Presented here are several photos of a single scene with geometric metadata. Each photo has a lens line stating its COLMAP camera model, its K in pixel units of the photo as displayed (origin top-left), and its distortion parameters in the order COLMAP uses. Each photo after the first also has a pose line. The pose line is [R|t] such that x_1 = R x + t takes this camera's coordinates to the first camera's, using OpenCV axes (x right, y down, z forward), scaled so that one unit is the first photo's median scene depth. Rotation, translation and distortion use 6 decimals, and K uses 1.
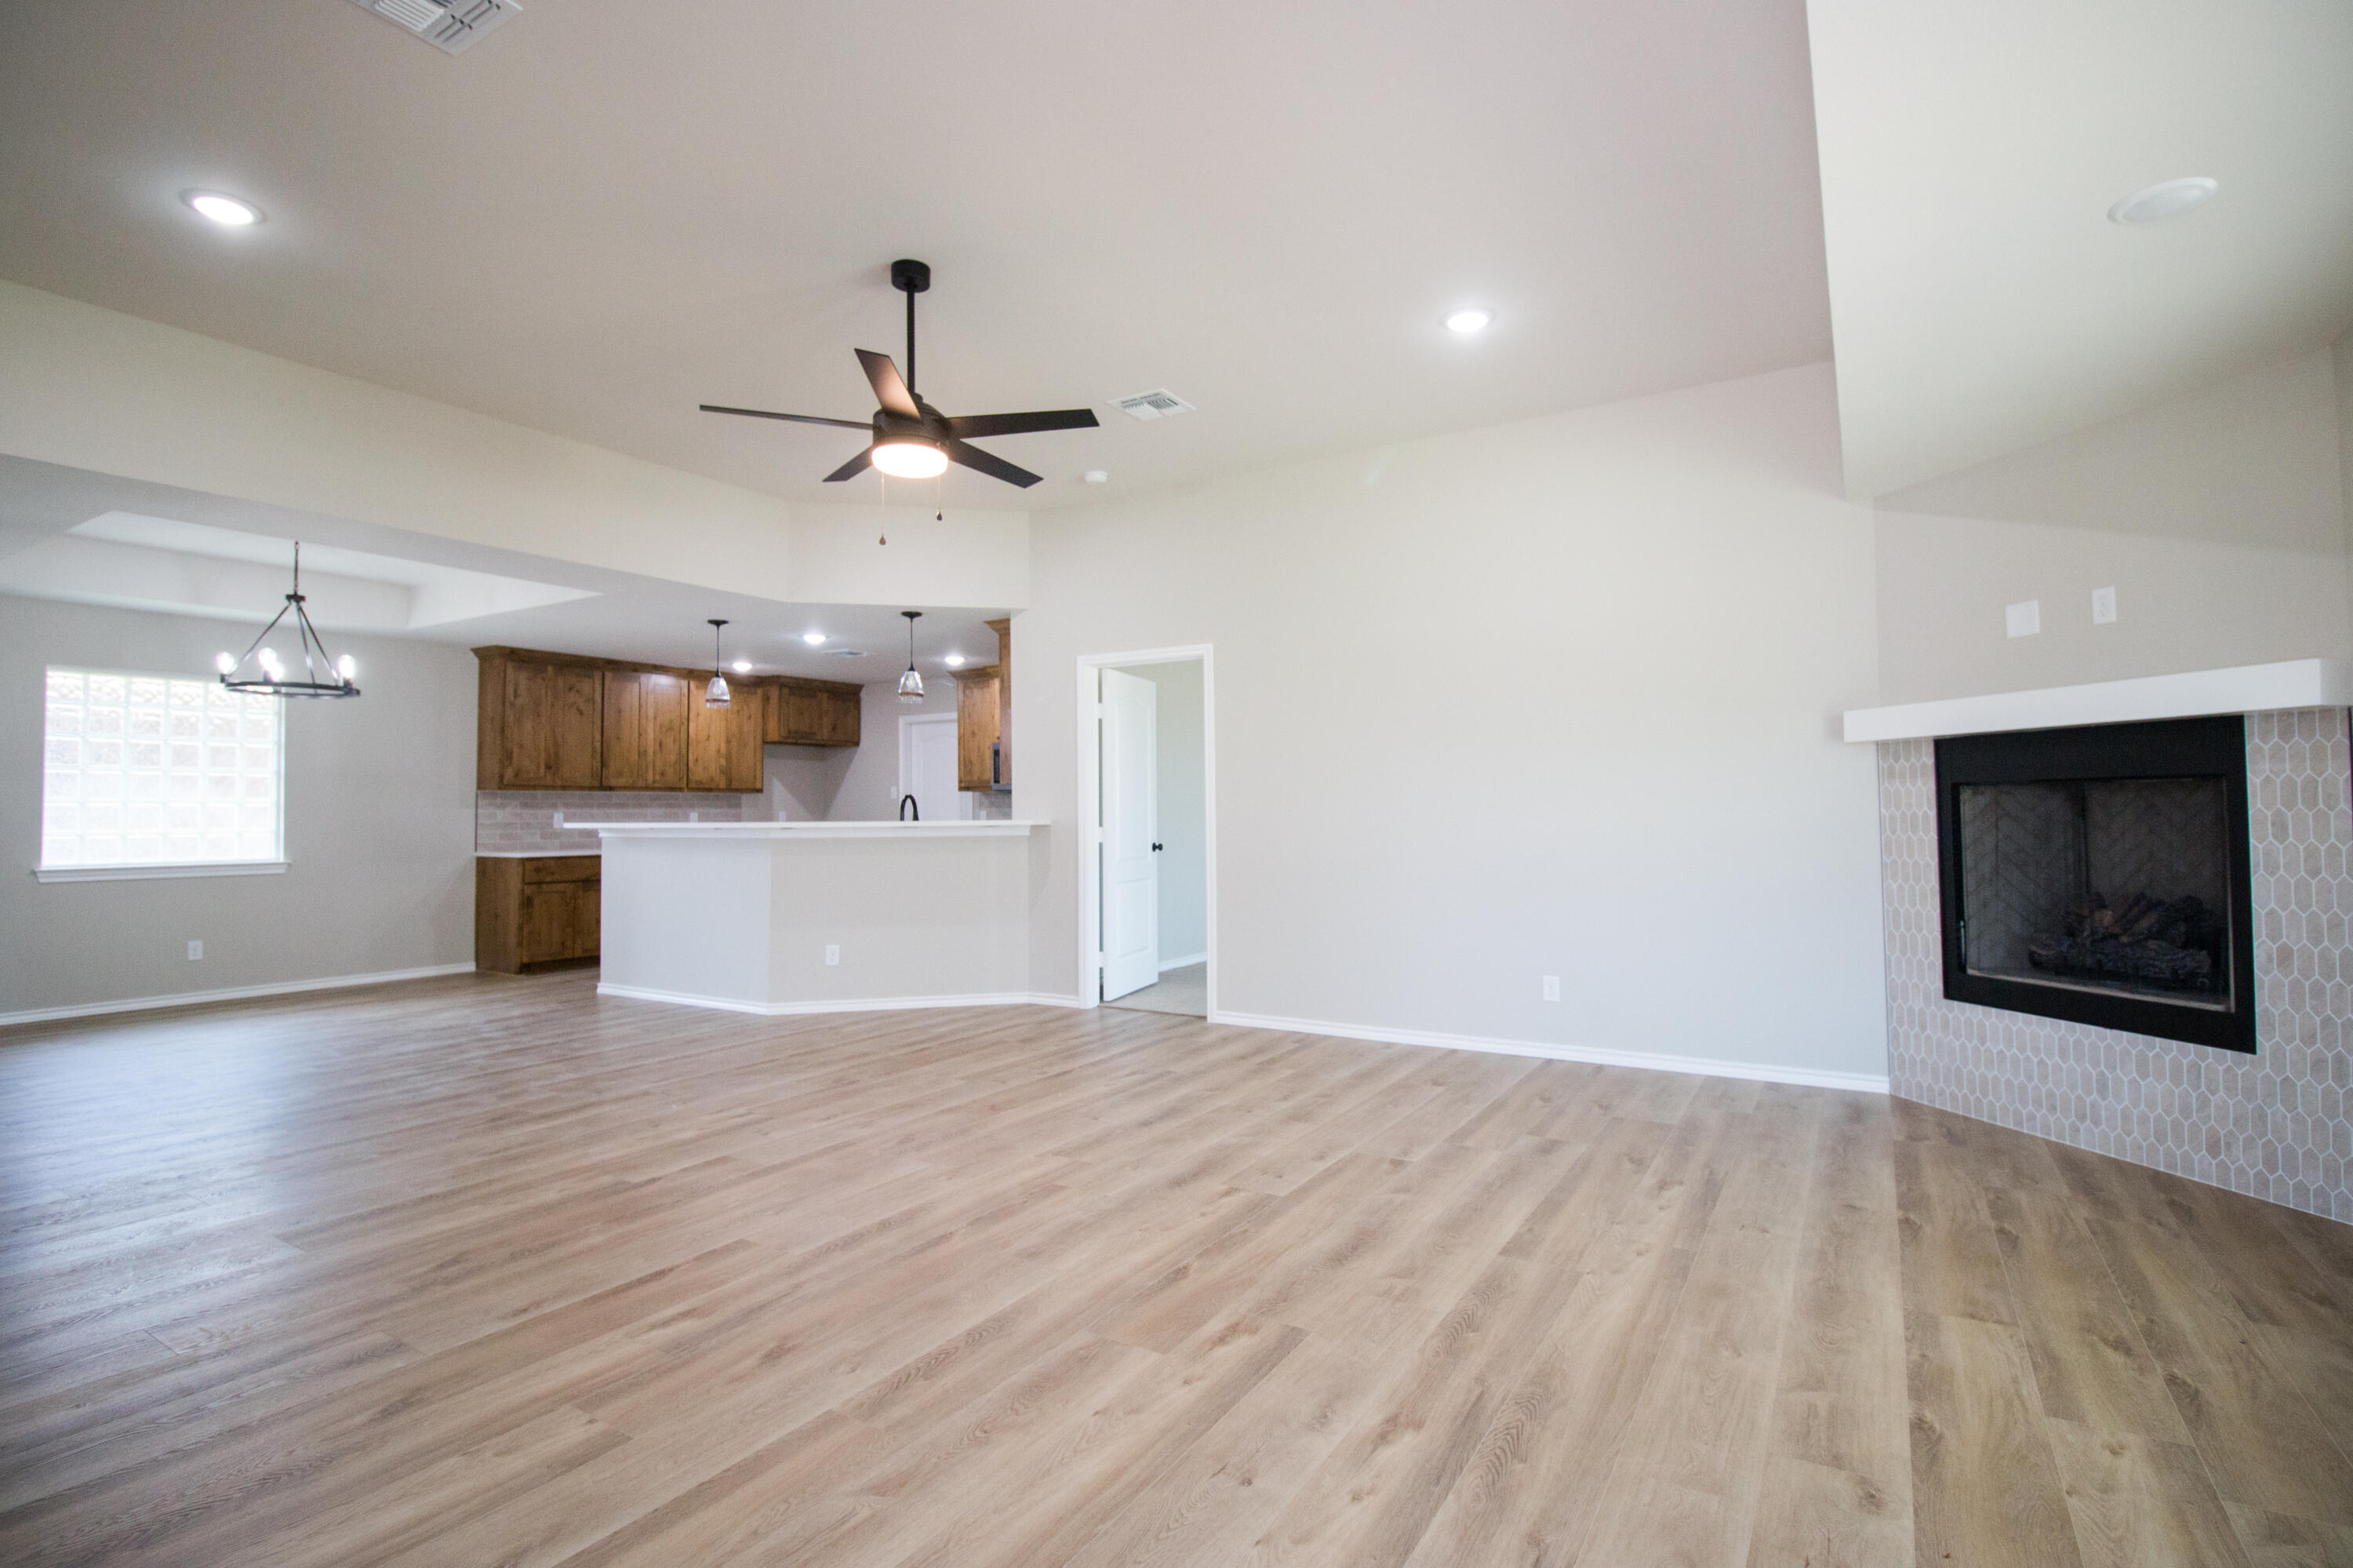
lens RADIAL K [[1119.5, 0, 1196.0], [0, 1119.5, 778.0], [0, 0, 1]] dist [-0.005726, -0.006383]
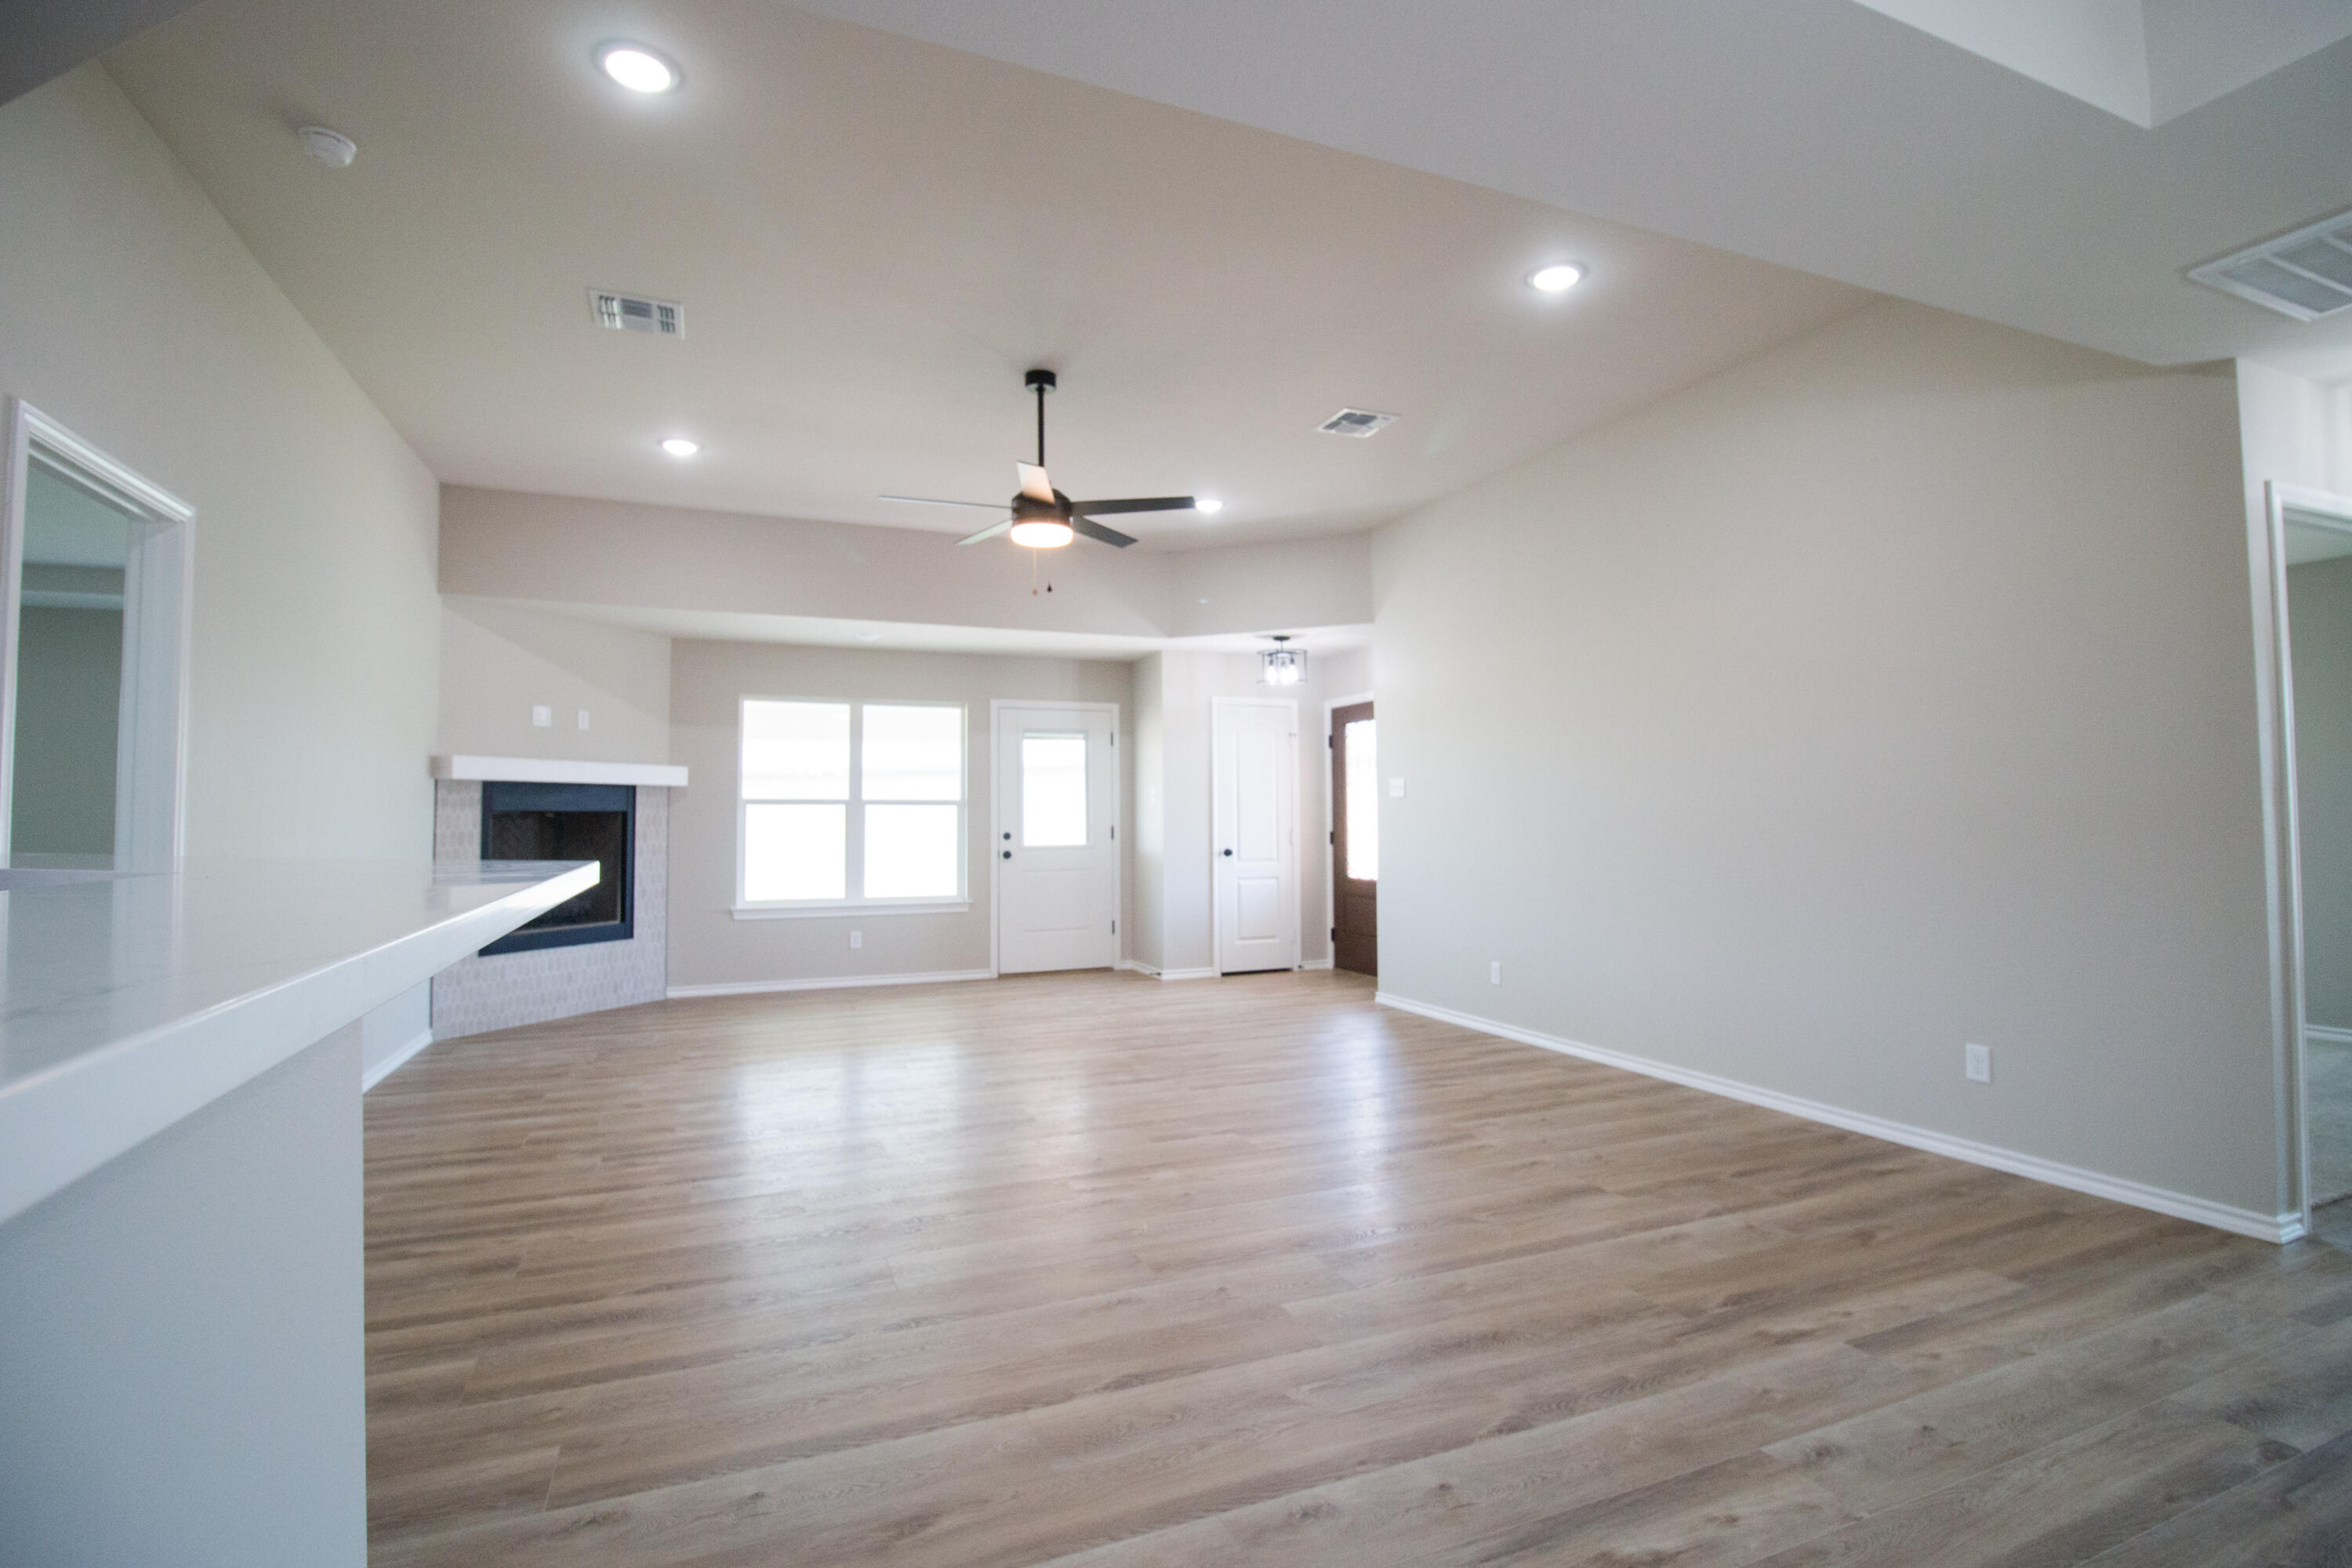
lens RADIAL K [[1118.9, 0, 1183.3], [0, 1118.9, 766.7], [0, 0, 1]] dist [-0.005726, -0.006383]
pose [[-0.809537, 0.041712, 0.585586, -0.970108], [-0.004438, 0.997009, -0.077153, 0.056817], [-0.587053, -0.065057, -0.806930, 1.682874]]
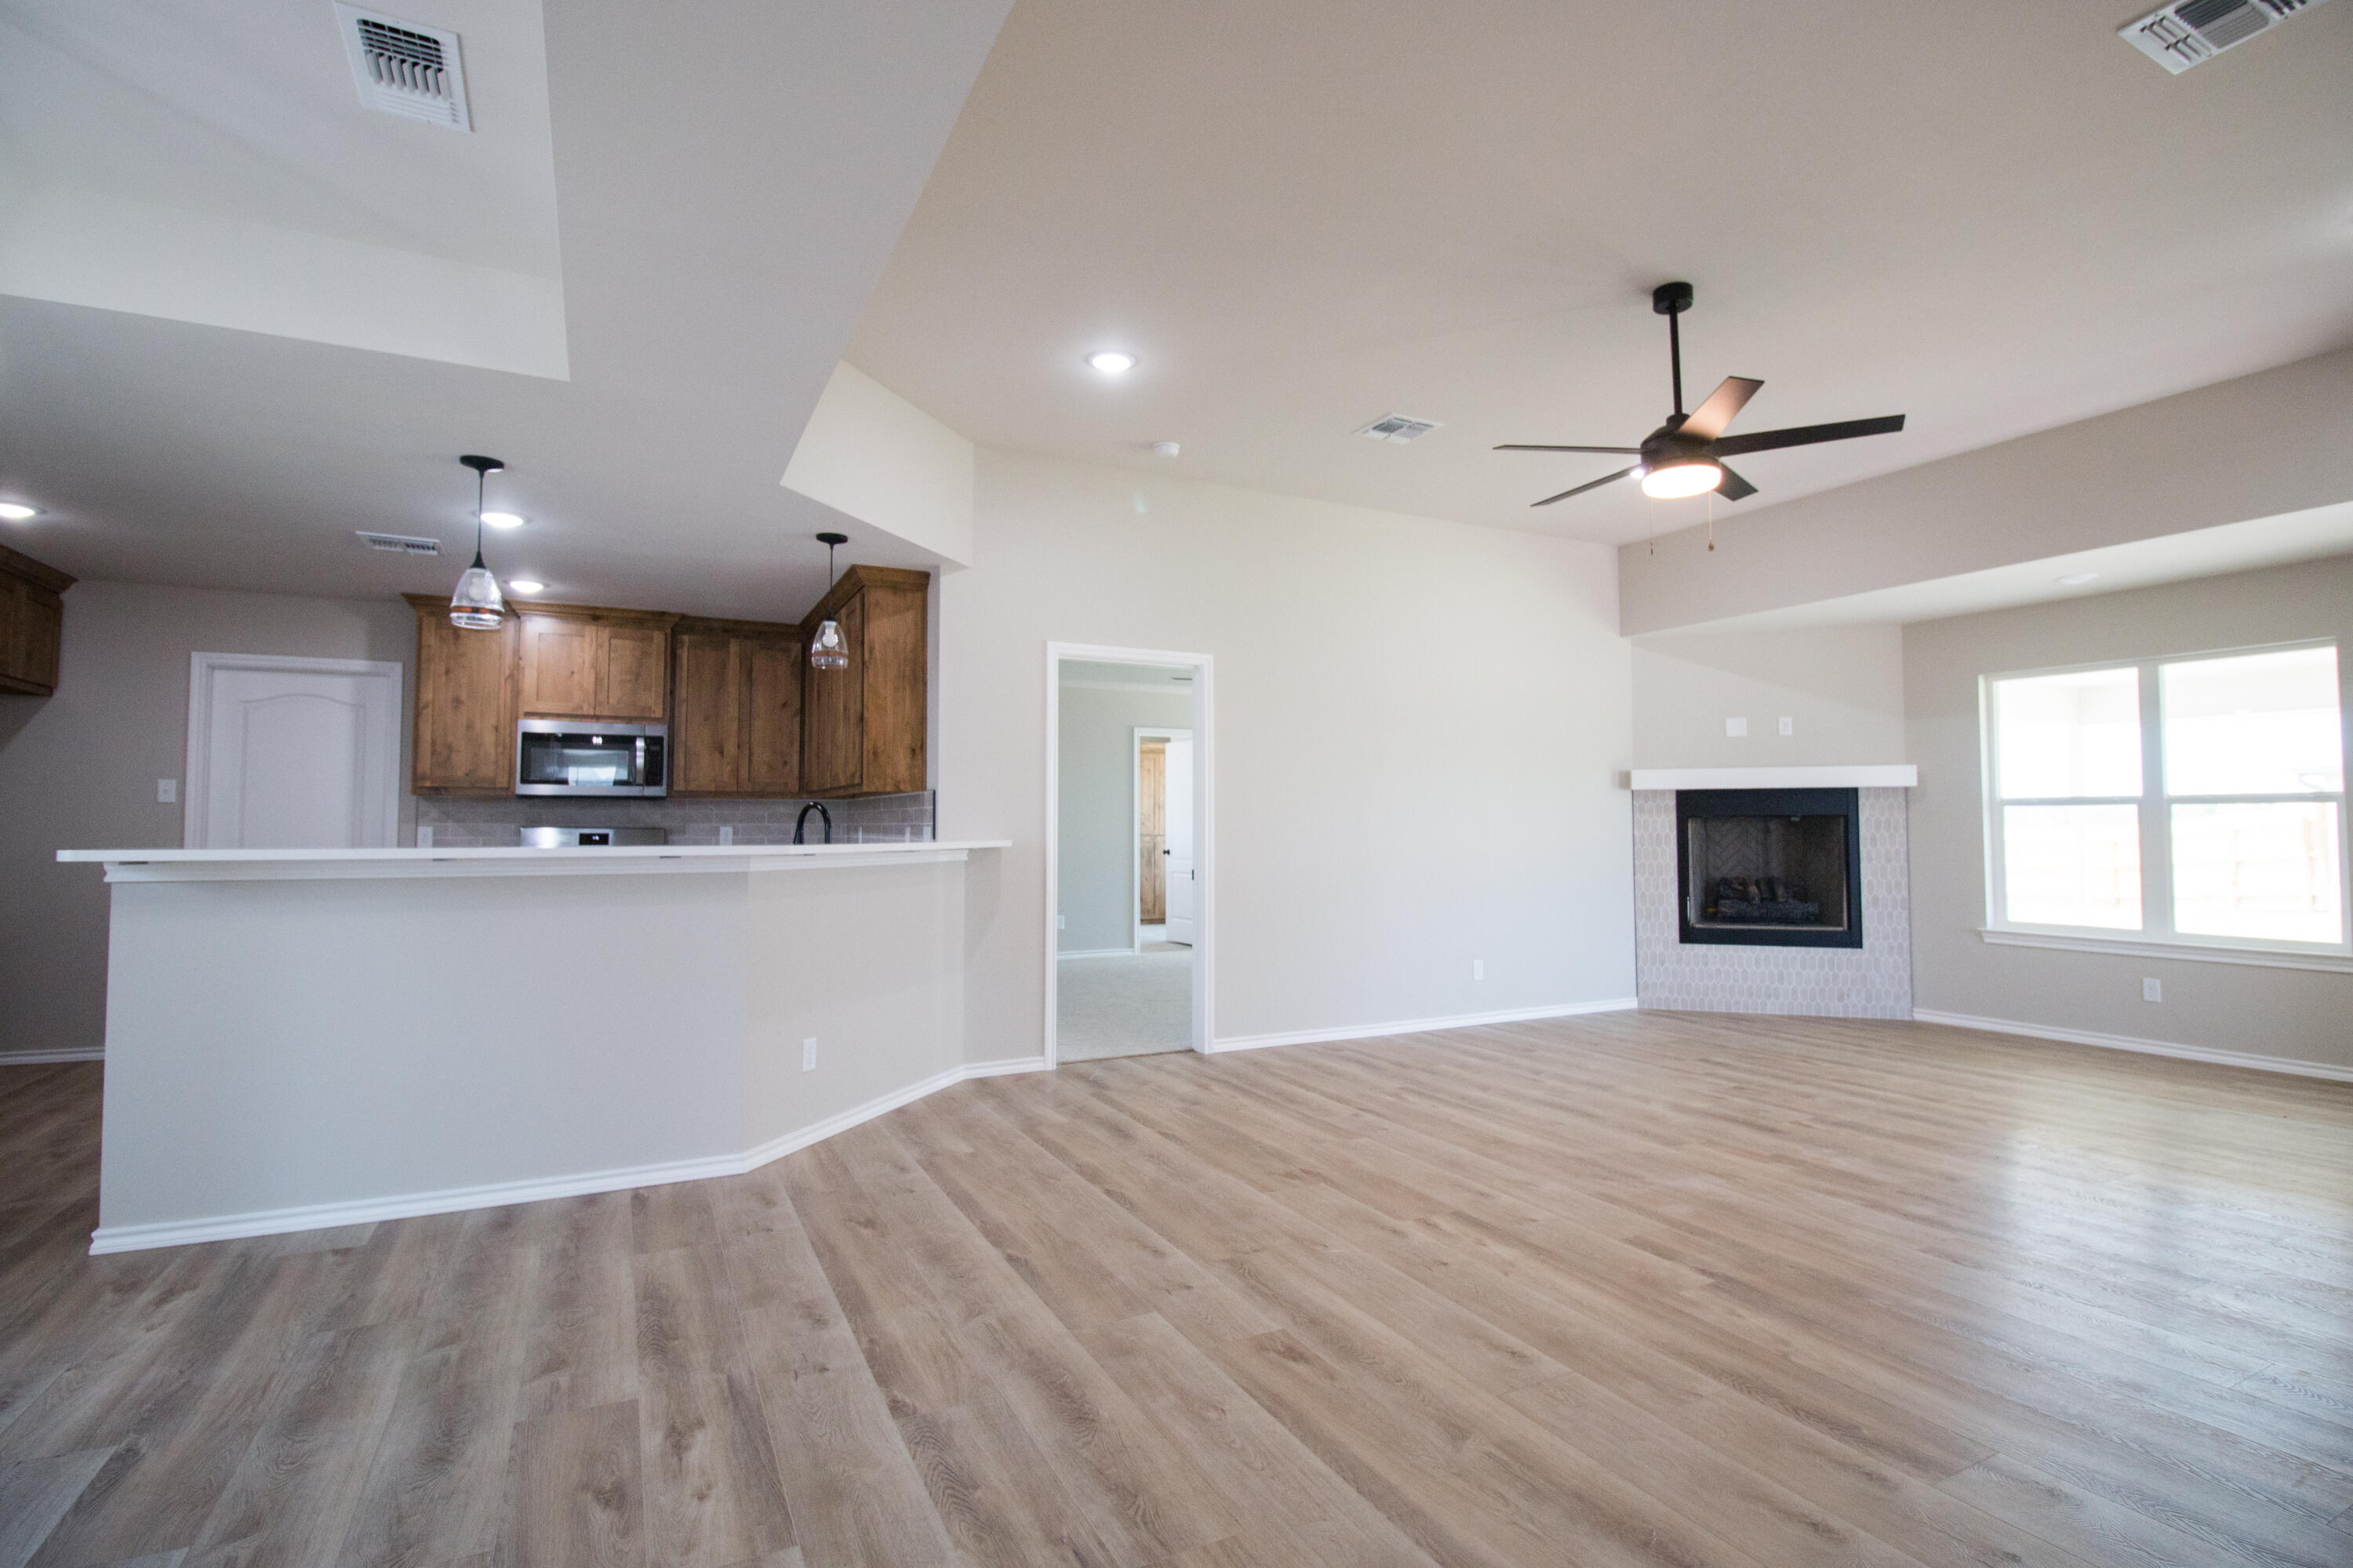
lens RADIAL K [[1119.5, 0, 1201.4], [0, 1119.5, 776.0], [0, 0, 1]] dist [-0.005726, -0.006383]
pose [[0.519584, 0.045955, 0.853183, -1.182691], [-0.029605, 0.998921, -0.035776, 0.026274], [-0.853907, -0.006670, 0.520384, 0.749491]]
